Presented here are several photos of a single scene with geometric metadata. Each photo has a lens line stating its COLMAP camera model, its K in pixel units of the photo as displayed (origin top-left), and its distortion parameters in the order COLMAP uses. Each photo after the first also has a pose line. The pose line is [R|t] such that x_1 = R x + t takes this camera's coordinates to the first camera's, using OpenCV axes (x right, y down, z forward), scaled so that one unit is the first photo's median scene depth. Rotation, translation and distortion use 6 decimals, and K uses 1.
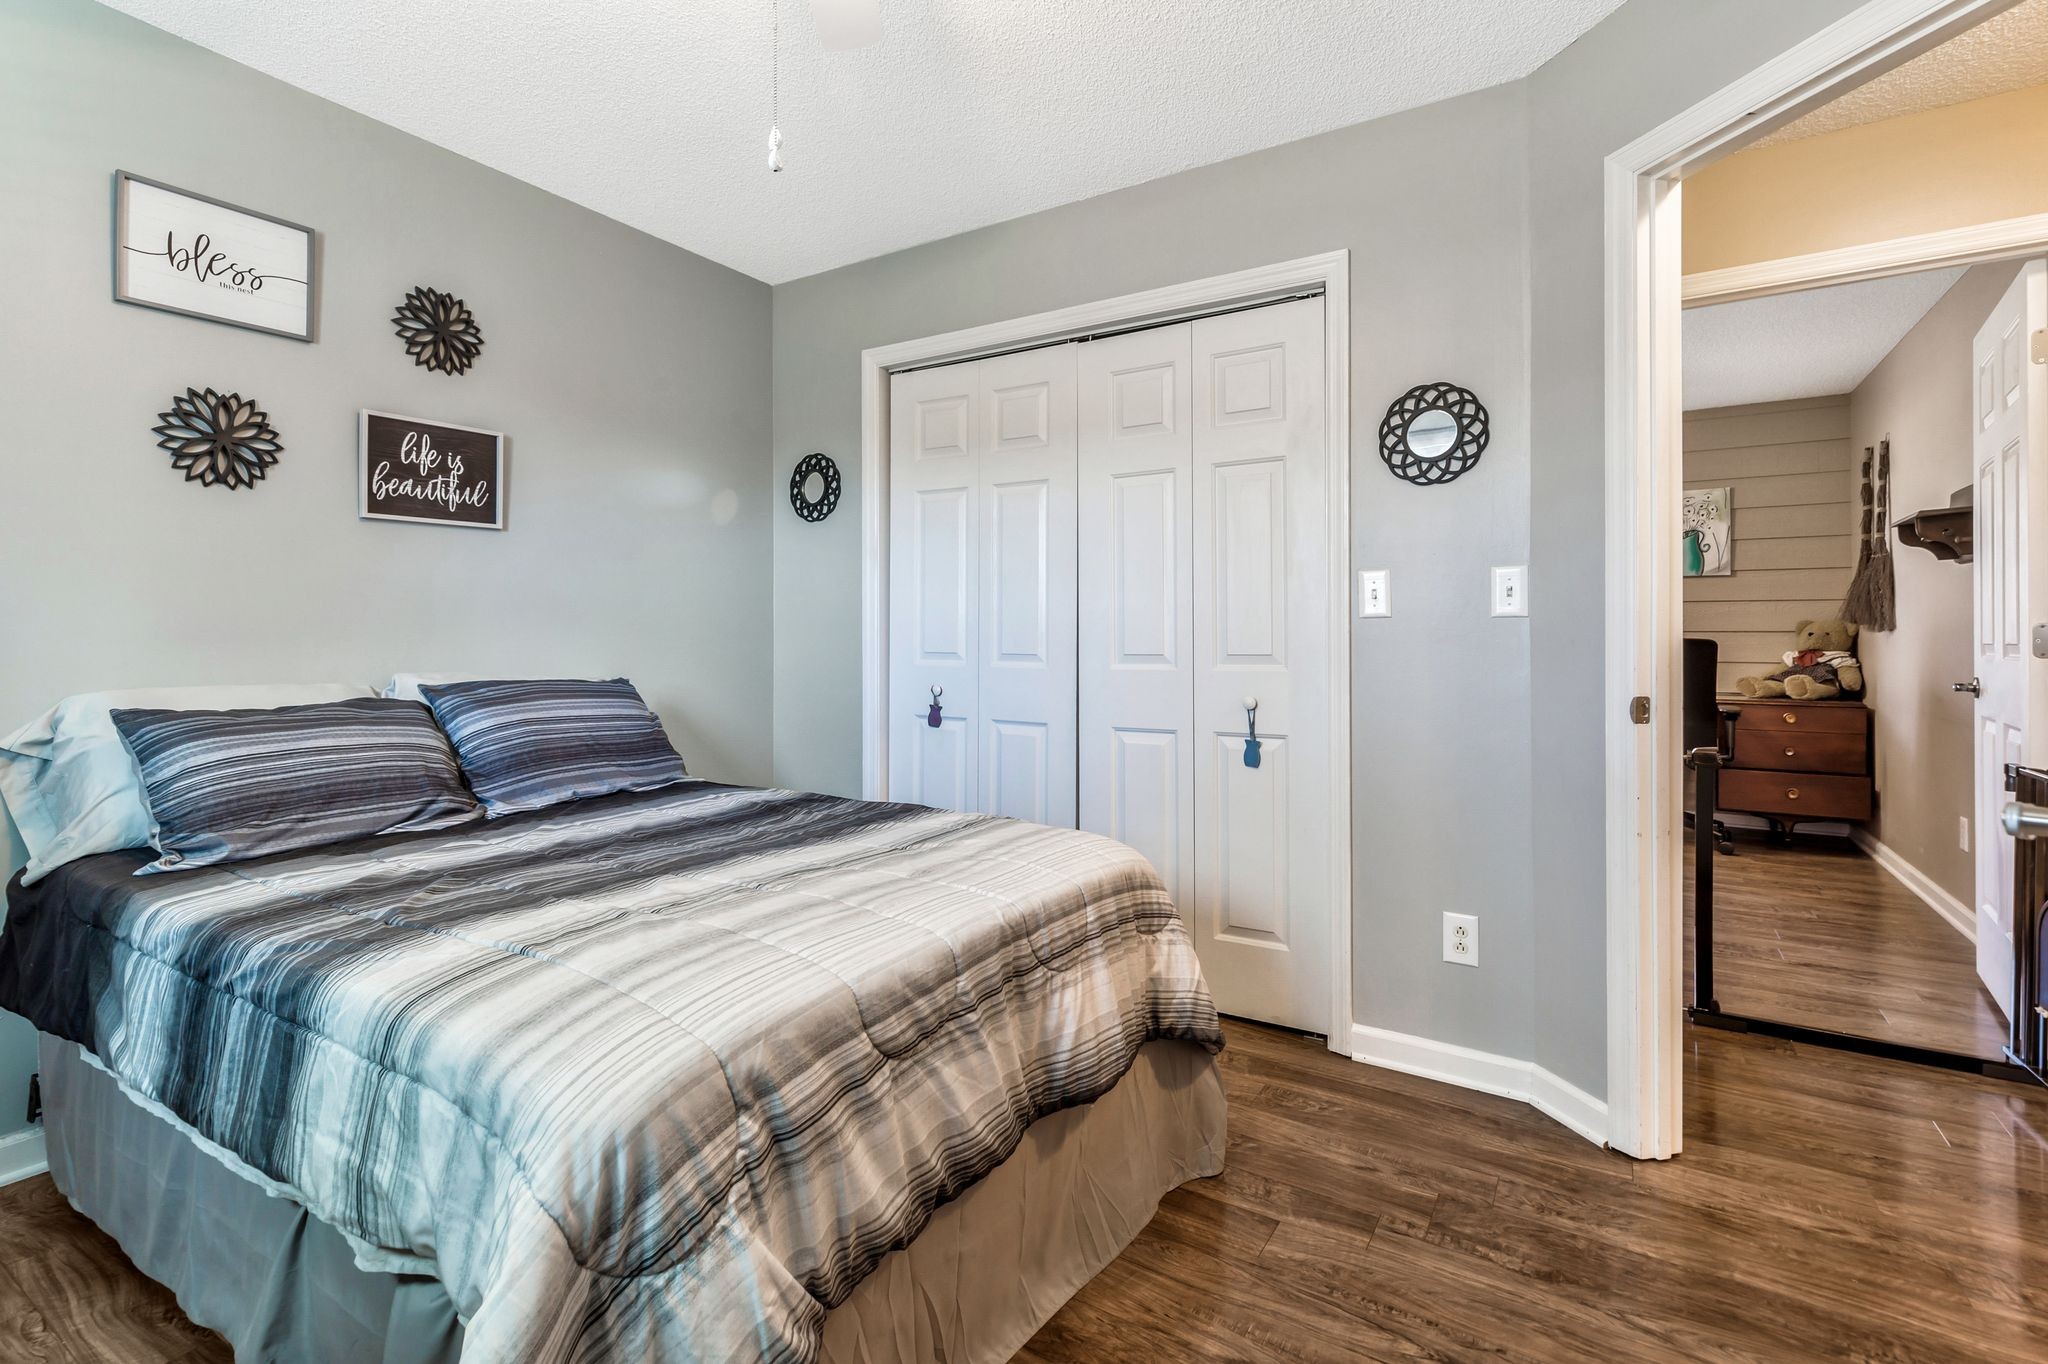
lens RADIAL K [[980.8, 0, 879.4], [0, 980.8, 649.2], [0, 0, 1]] dist [-0.001836, 0.000500]
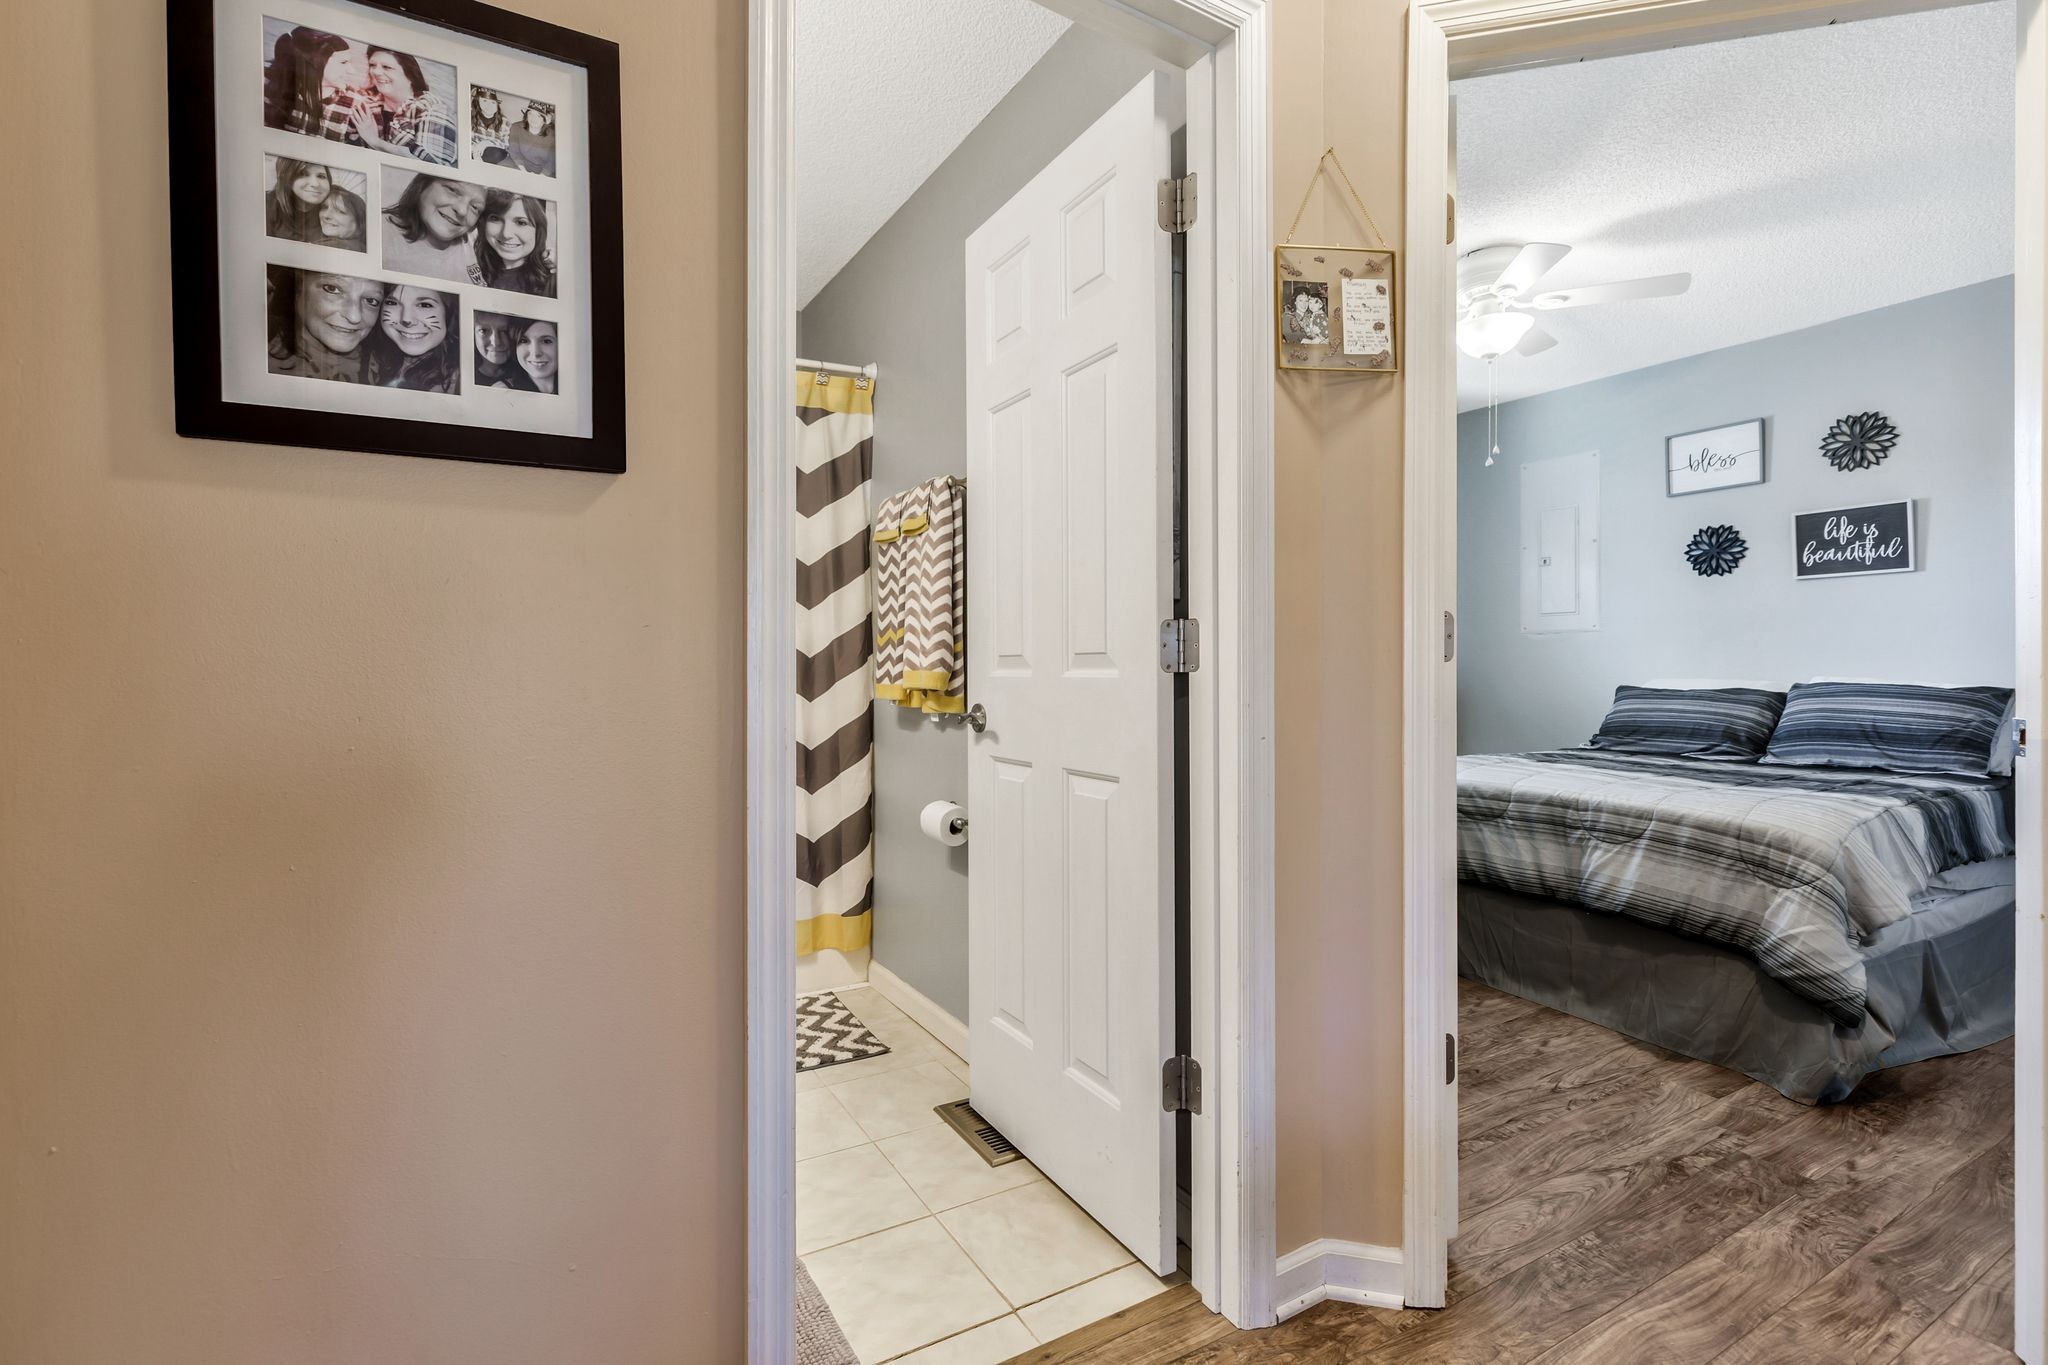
lens RADIAL K [[942.8, 0, 1012.0], [0, 942.8, 664.1], [0, 0, 1]] dist [0.003859, 0.001464]
pose [[-0.434359, 0.002685, -0.900736, 1.551501], [-0.007903, 0.999946, 0.006792, 0.005042], [0.900705, 0.010068, -0.434314, 0.556159]]
